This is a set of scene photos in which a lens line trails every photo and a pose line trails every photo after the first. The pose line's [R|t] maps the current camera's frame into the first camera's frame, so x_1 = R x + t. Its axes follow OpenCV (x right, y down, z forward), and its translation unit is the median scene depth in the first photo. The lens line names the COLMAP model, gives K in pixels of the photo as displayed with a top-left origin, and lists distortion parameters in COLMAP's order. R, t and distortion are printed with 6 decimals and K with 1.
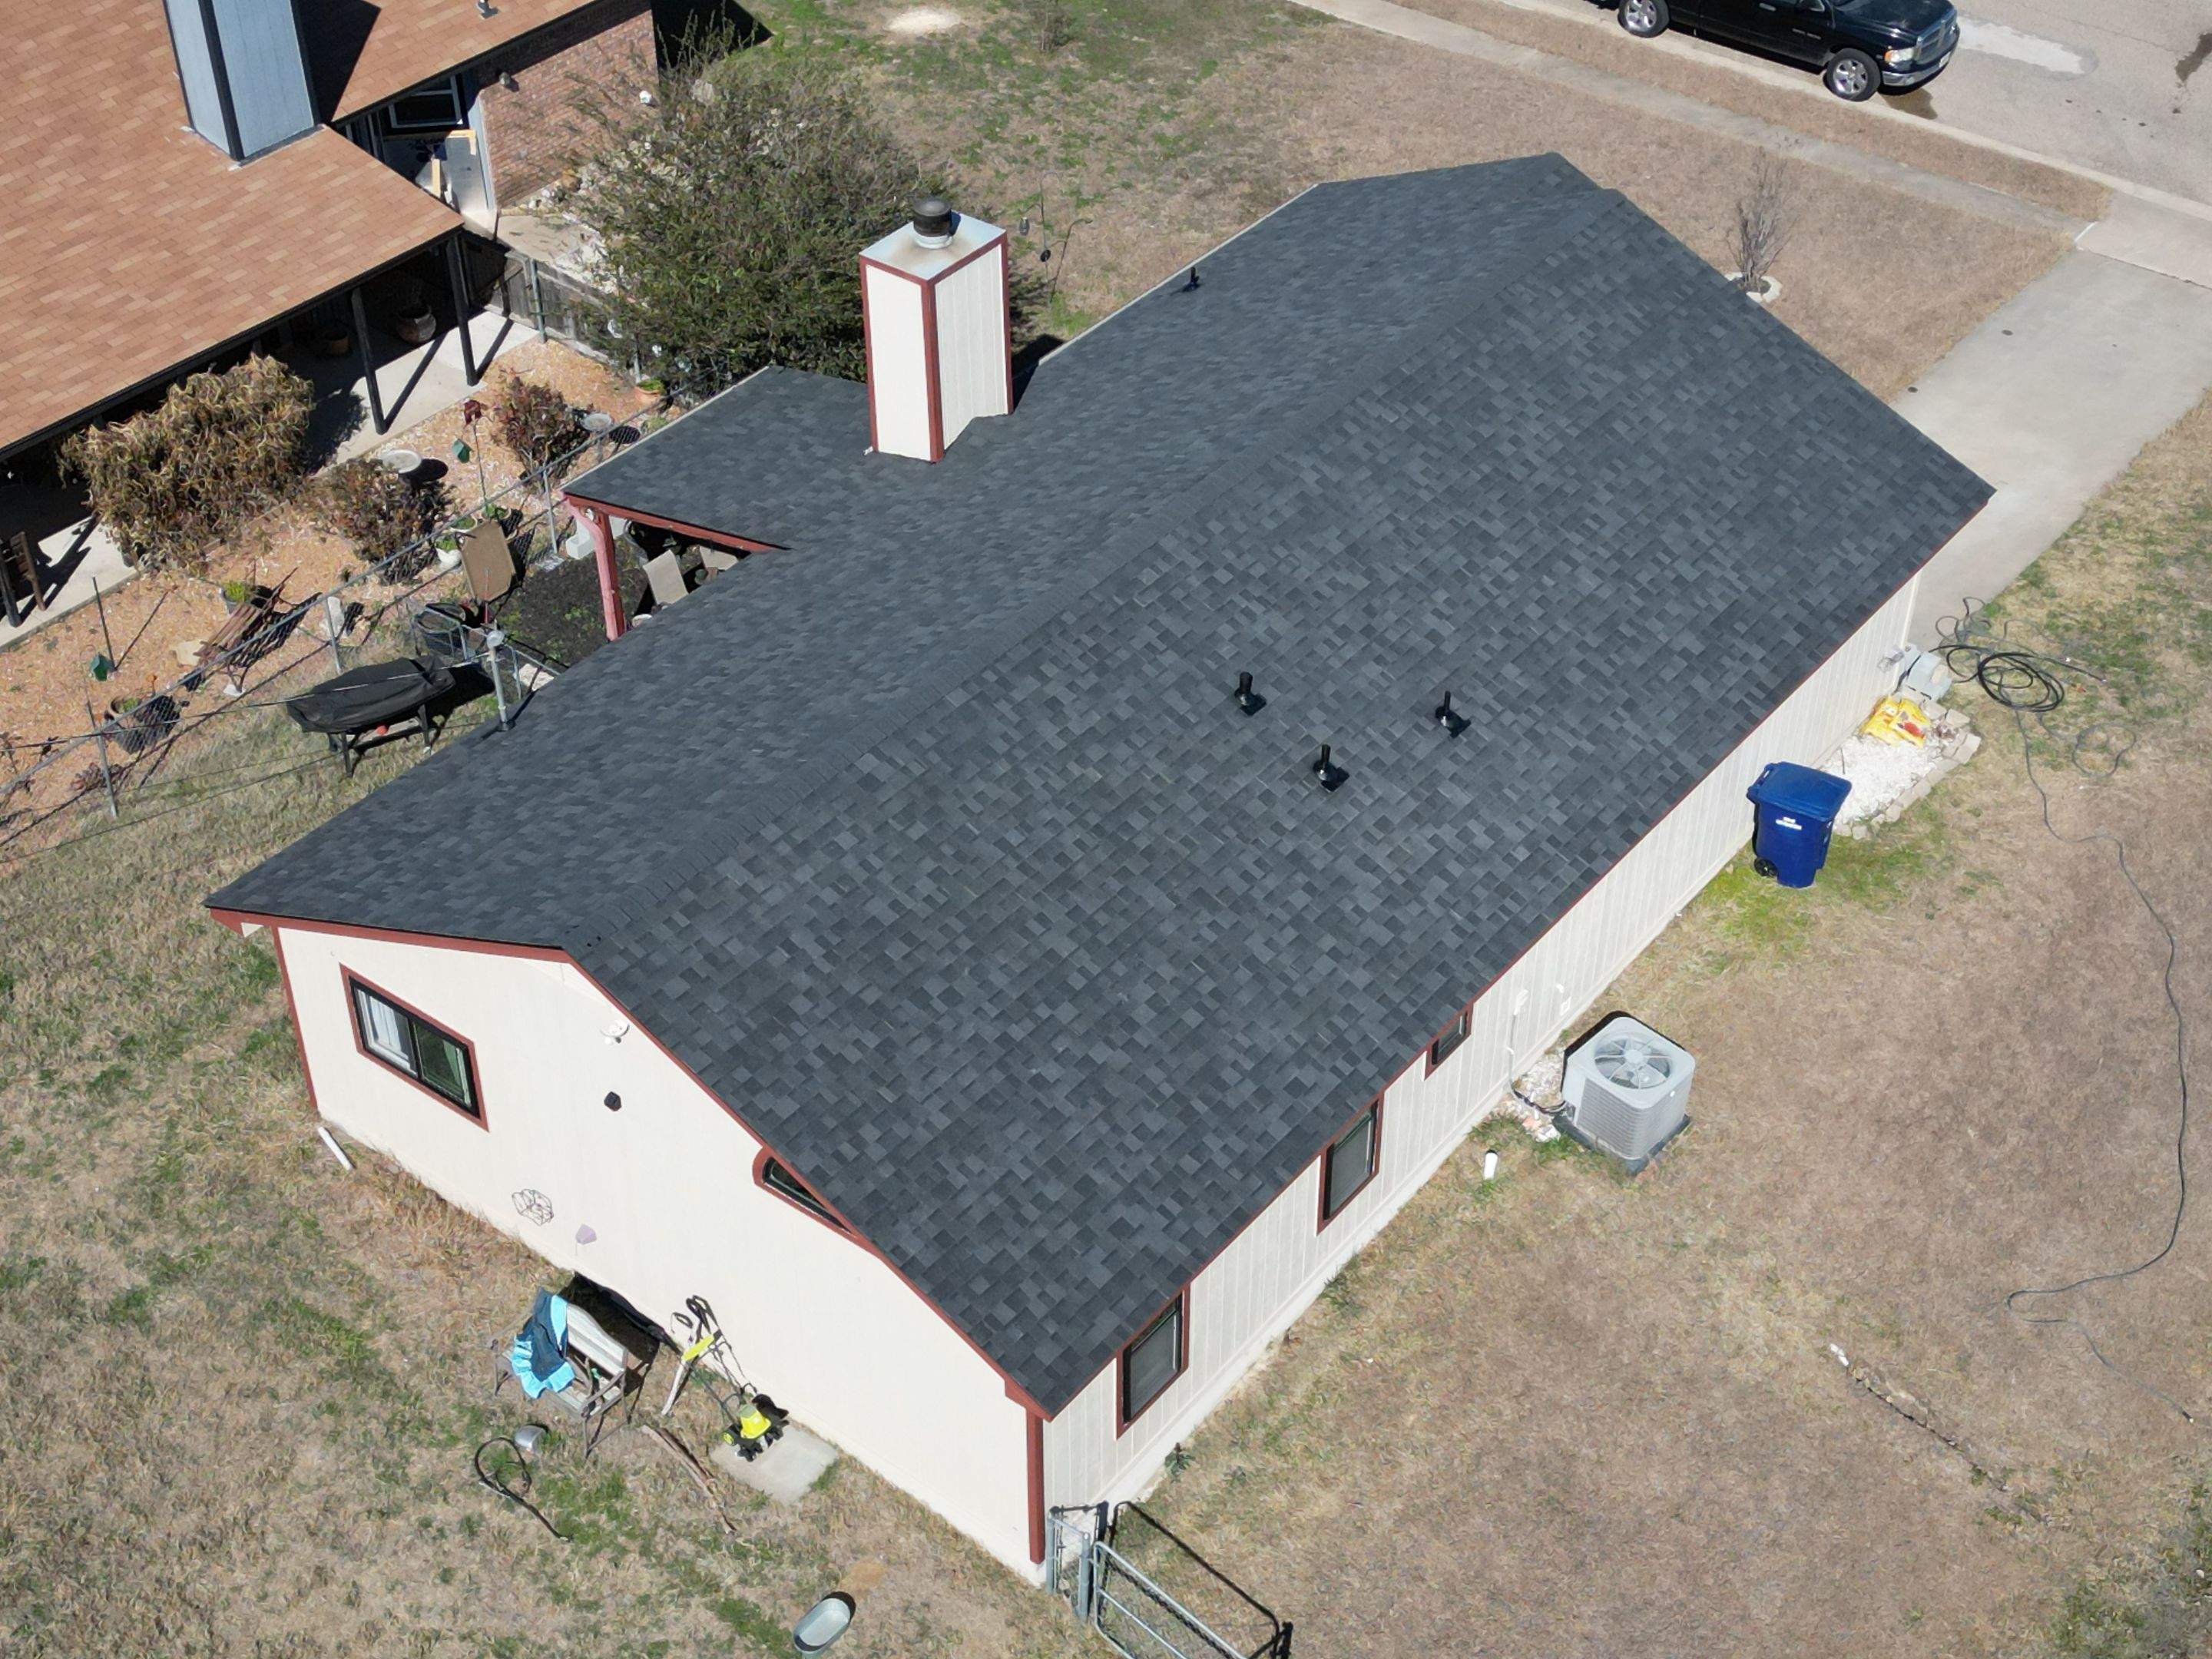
lens RADIAL K [[3074.2, 0, 1096.0], [0, 3074.2, 838.1], [0, 0, 1]] dist [0.099489, 0.000000]
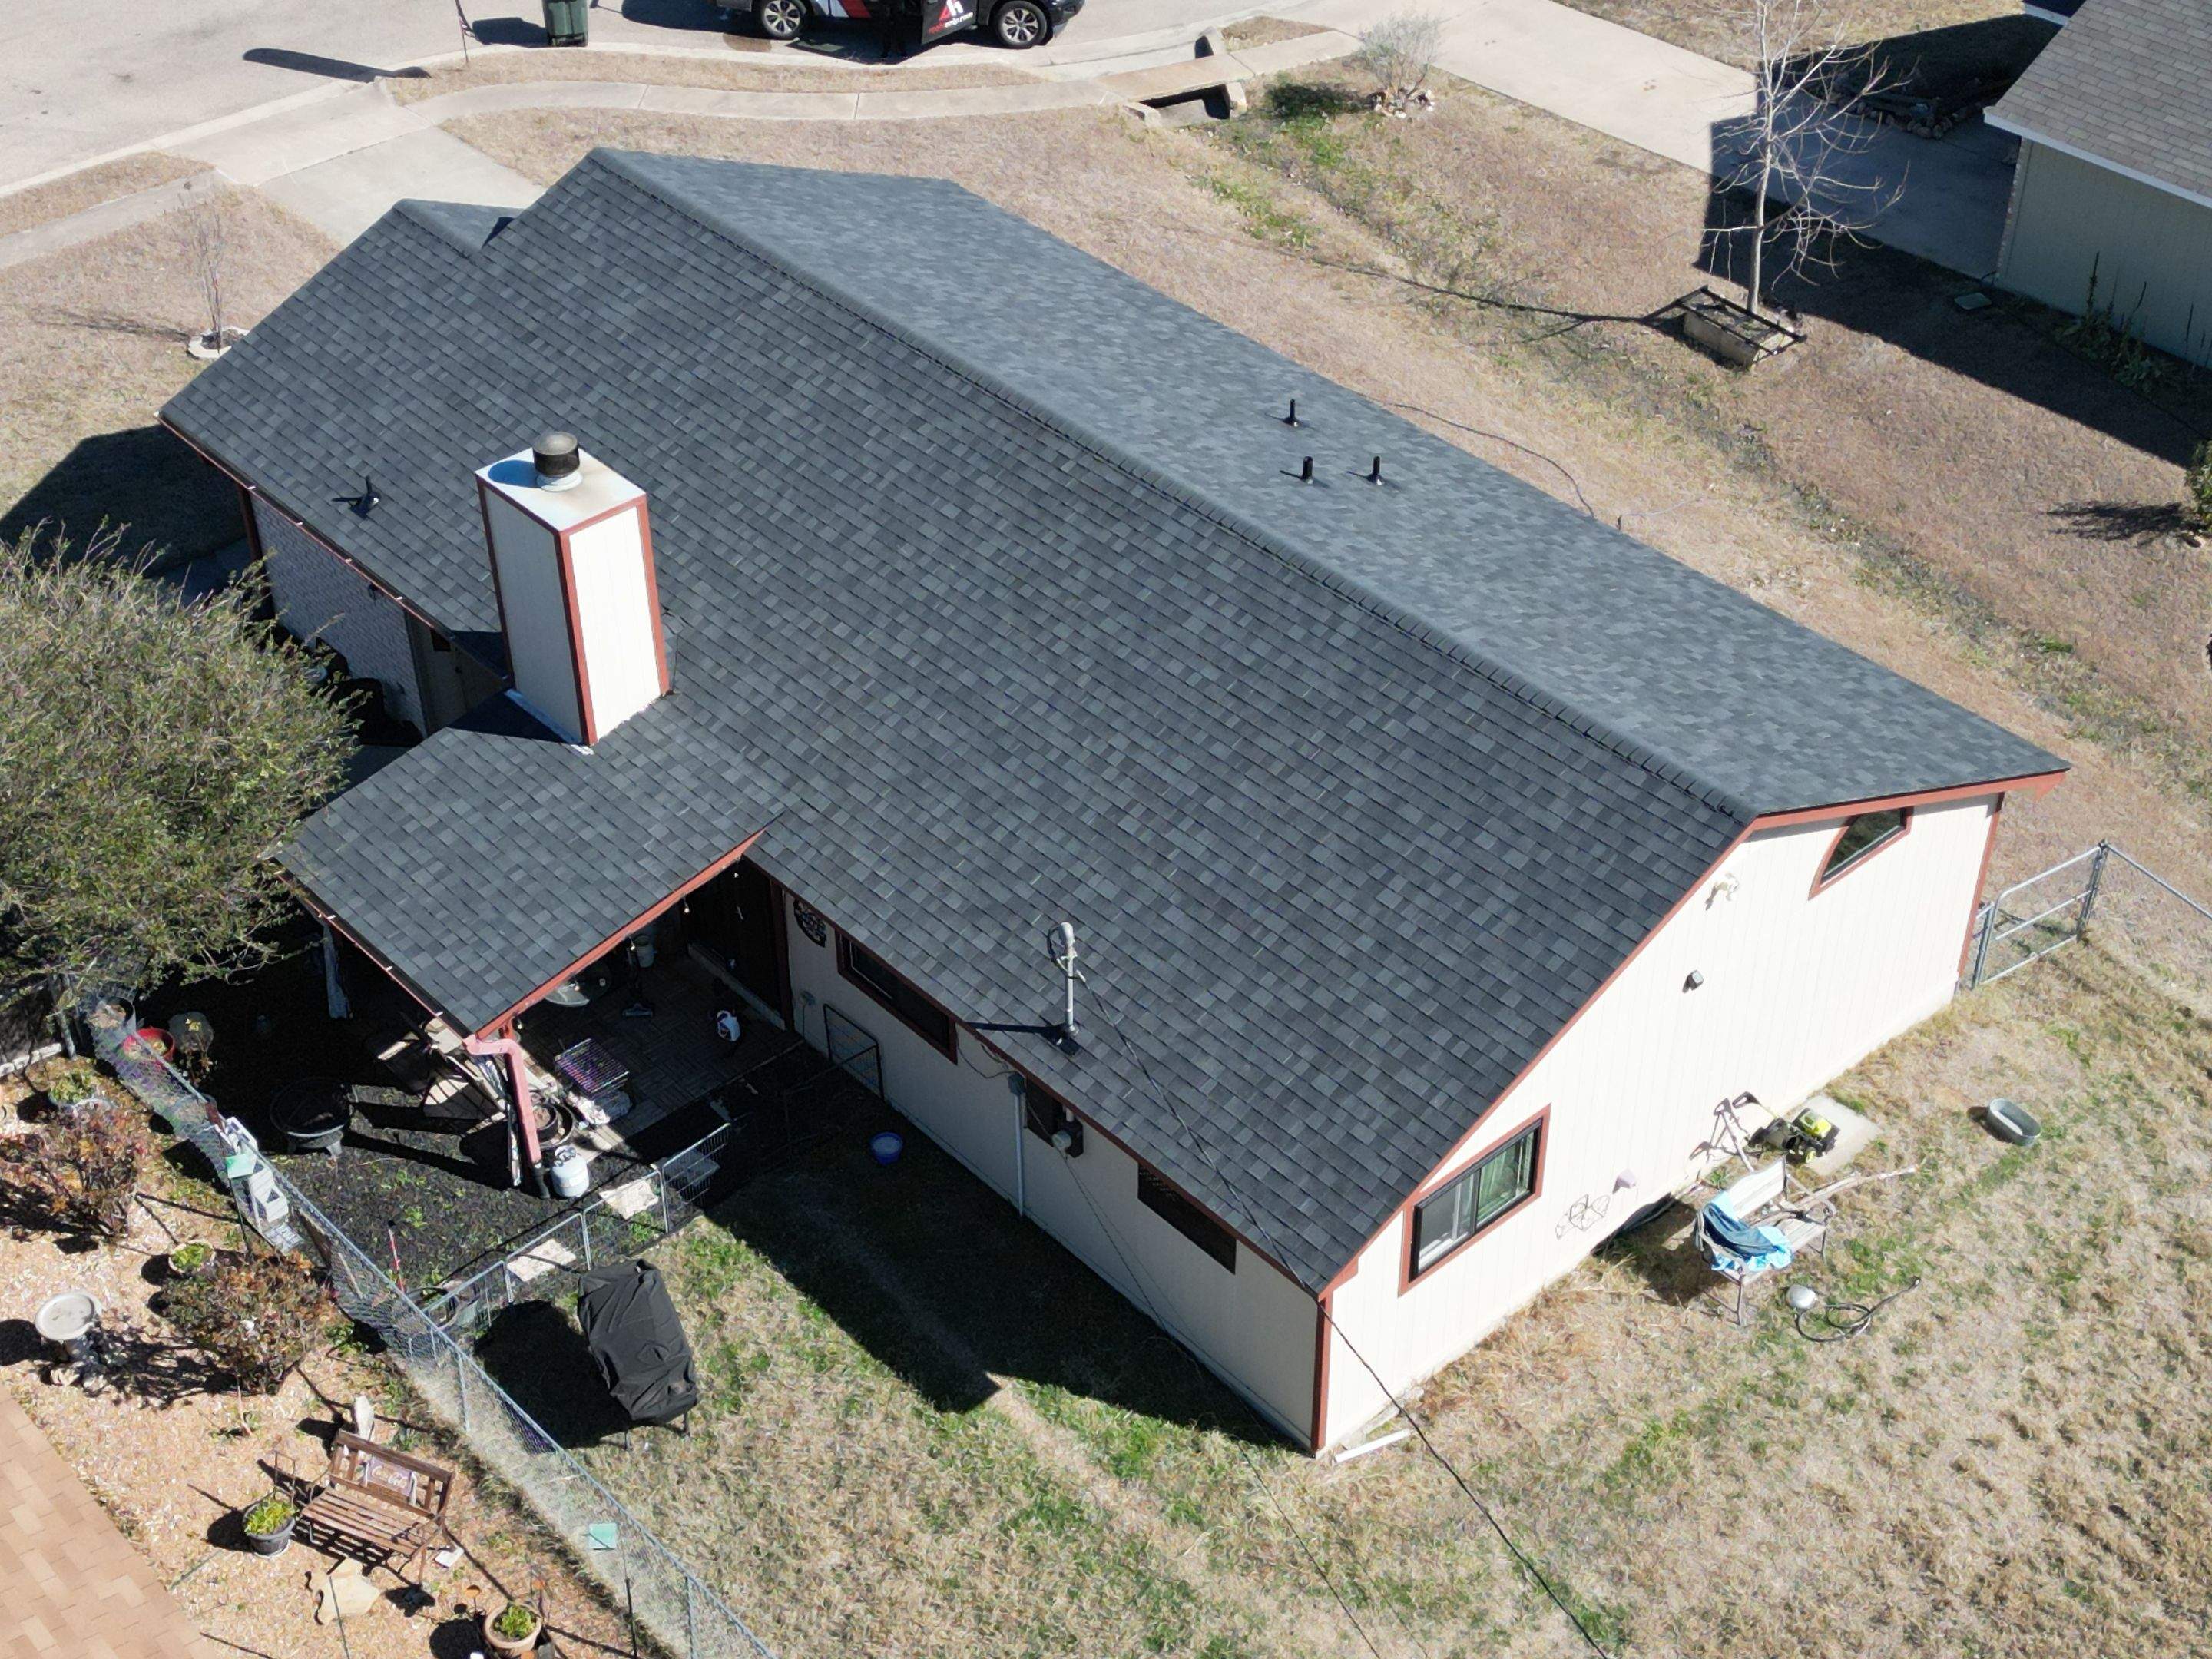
lens RADIAL K [[3074.2, 0, 1112.6], [0, 3074.2, 830.1], [0, 0, 1]] dist [0.099489, 0.000000]
pose [[0.173557, -0.610197, 0.773006, -0.776660], [0.620863, 0.677083, 0.395079, -0.384927], [-0.764465, 0.411362, 0.496361, 0.511346]]
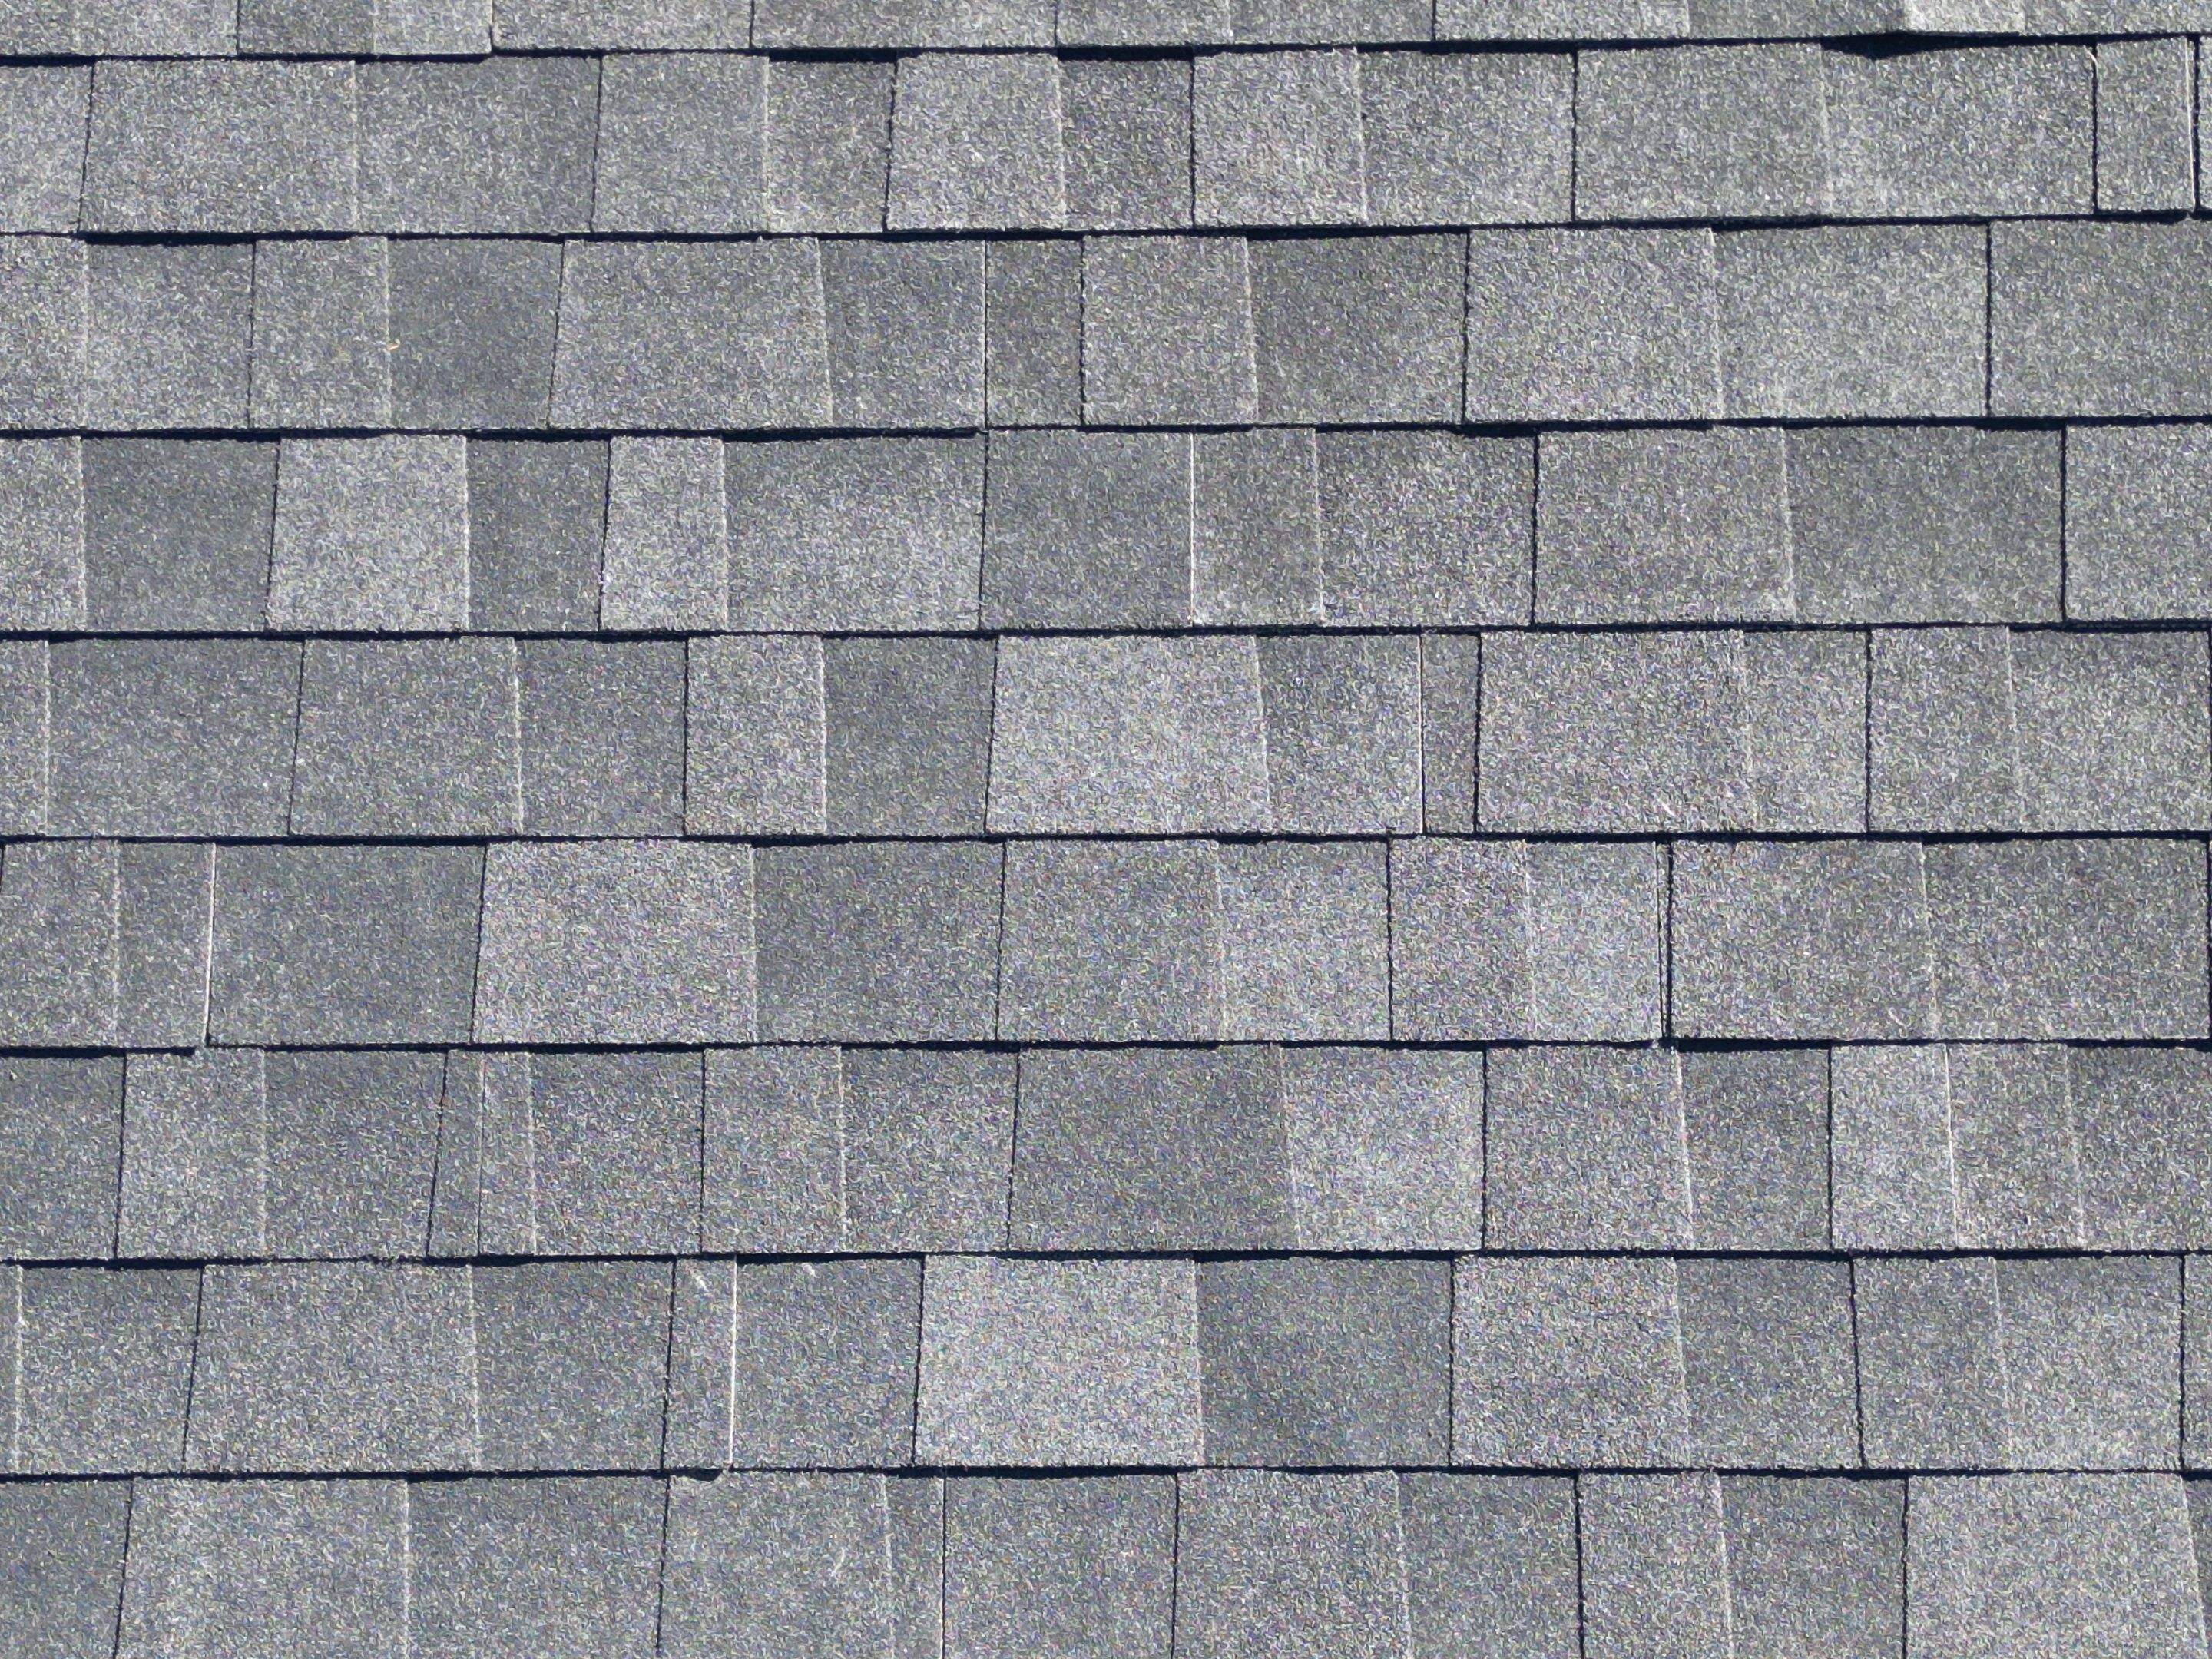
lens RADIAL K [[3074.2, 0, 1108.2], [0, 3074.2, 828.6], [0, 0, 1]] dist [0.099489, 0.000000]
pose [[-0.614083, -0.677044, 0.405603, -0.019314], [0.499779, 0.064167, 0.863773, -0.169669], [-0.610838, 0.733140, 0.298968, 0.946144]]
